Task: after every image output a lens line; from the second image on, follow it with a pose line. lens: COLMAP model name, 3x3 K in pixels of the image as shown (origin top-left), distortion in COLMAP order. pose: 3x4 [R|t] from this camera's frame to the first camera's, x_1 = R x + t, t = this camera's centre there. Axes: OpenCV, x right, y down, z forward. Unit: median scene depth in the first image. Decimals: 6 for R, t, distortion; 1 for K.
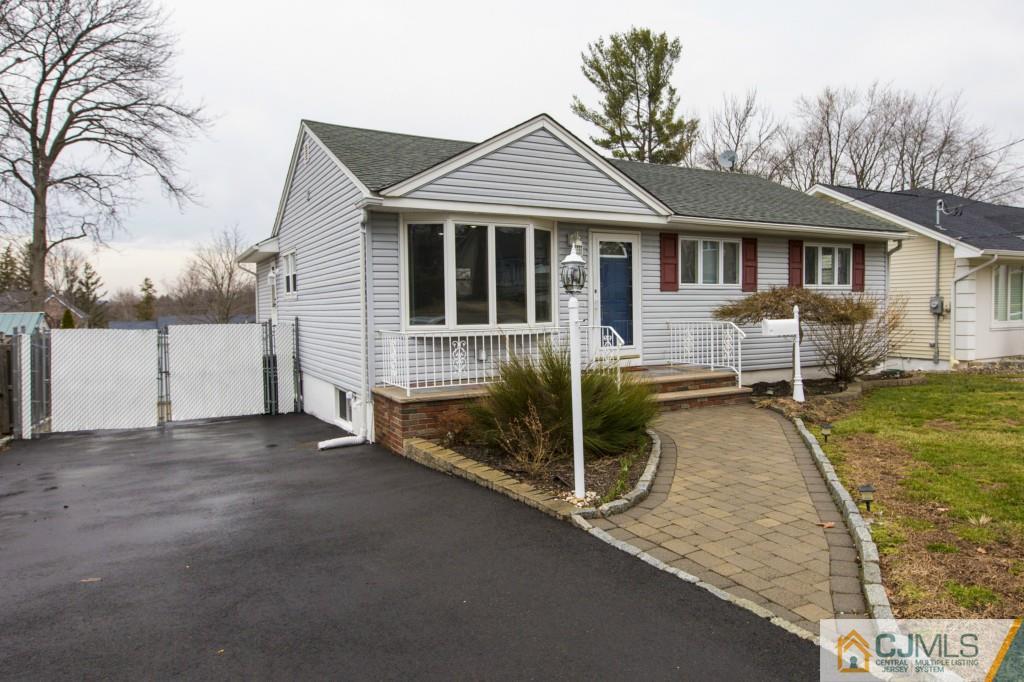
lens RADIAL K [[683.1, 0, 598.8], [0, 683.1, 358.8], [0, 0, 1]] dist [-0.000976, -0.001283]
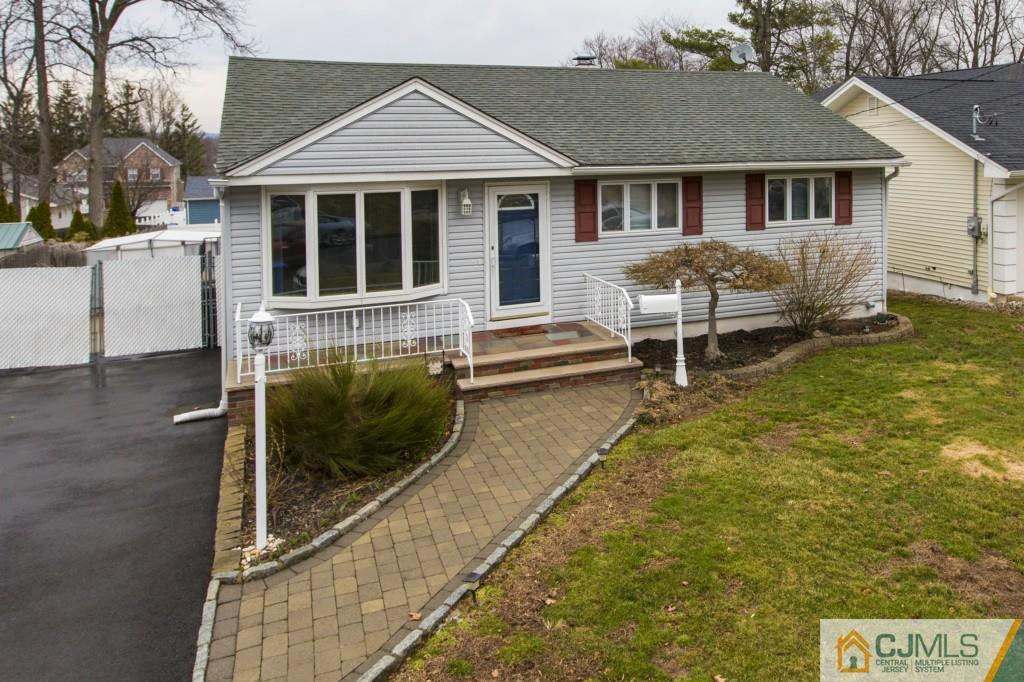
lens RADIAL K [[800.1, 0, 662.0], [0, 800.1, 183.9], [0, 0, 1]] dist [-0.006551, 0.004074]
pose [[0.992699, 0.011539, -0.120063, 0.326299], [-0.014357, 0.999641, -0.022626, -0.150476], [0.119759, 0.024185, 0.992508, -0.065299]]
